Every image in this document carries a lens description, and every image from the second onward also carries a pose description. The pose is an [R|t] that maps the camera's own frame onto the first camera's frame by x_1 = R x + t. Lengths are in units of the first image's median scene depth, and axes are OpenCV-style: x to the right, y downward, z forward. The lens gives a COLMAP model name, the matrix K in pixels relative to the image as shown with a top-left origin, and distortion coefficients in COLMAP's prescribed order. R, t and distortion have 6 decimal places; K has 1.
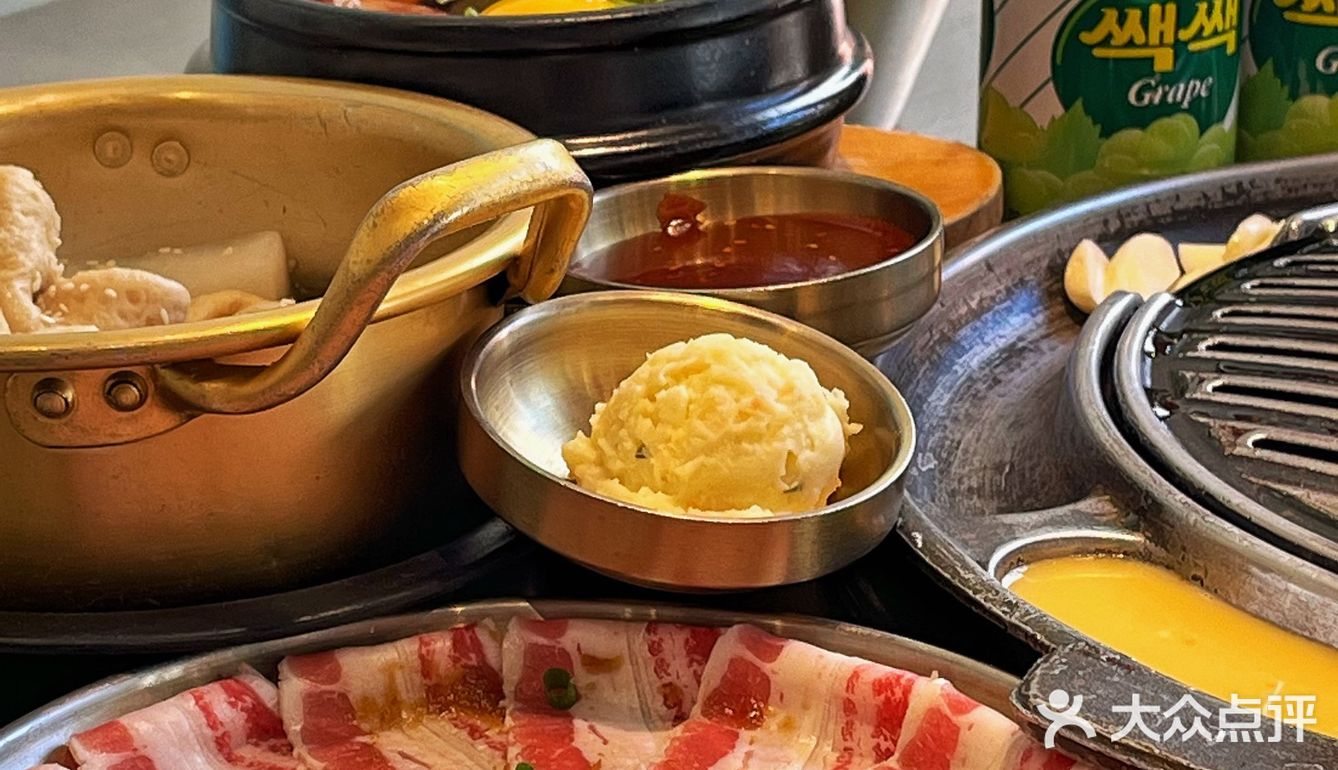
lens RADIAL K [[3752.2, 0, 612.5], [0, 3752.2, 396.9], [0, 0, 1]] dist [0.133915, 0.000000]
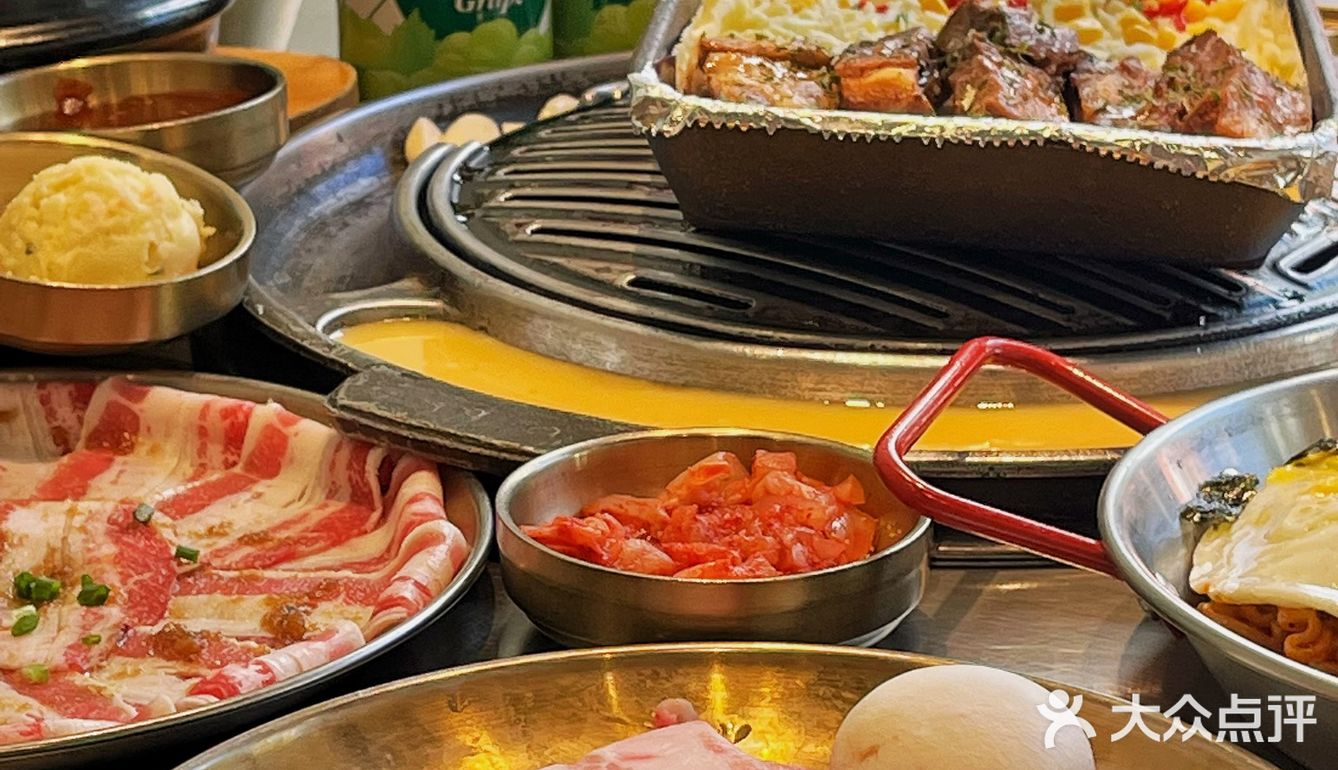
lens RADIAL K [[3752.2, 0, 669.1], [0, 3752.2, 384.7], [0, 0, 1]] dist [0.133915, 0.000000]
pose [[0.989643, -0.044974, 0.136322, 0.044251], [0.051279, 0.997754, -0.043095, 0.121419], [-0.134077, 0.049639, 0.989727, -0.241069]]
